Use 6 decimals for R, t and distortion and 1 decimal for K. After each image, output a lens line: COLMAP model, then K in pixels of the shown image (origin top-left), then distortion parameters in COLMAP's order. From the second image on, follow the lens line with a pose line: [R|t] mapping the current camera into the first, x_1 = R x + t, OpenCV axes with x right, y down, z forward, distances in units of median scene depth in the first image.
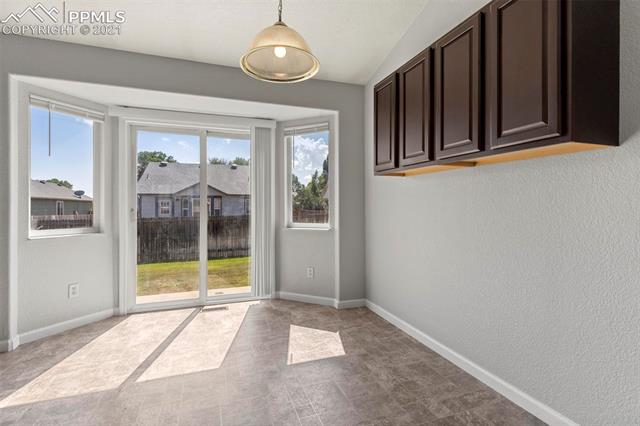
lens RADIAL K [[305.1, 0, 319.2], [0, 305.1, 210.1], [0, 0, 1]] dist [0.001418, 0.000431]
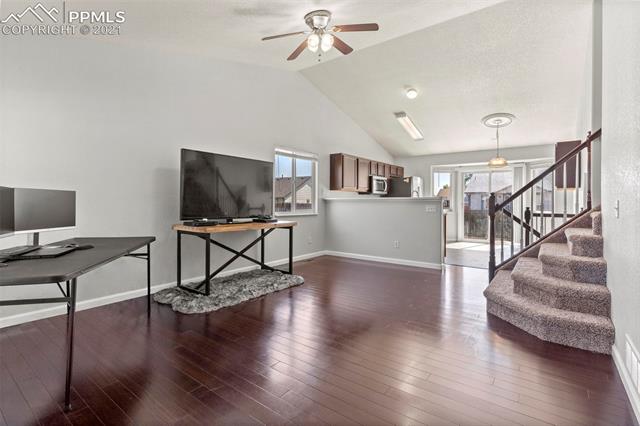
lens RADIAL K [[305.1, 0, 319.7], [0, 305.1, 207.5], [0, 0, 1]] dist [0.001418, 0.000431]
pose [[0.543573, 0.010549, -0.839296, 0.898957], [-0.005132, 0.999944, 0.009245, 0.012729], [0.839346, -0.000717, 0.543596, -1.417148]]
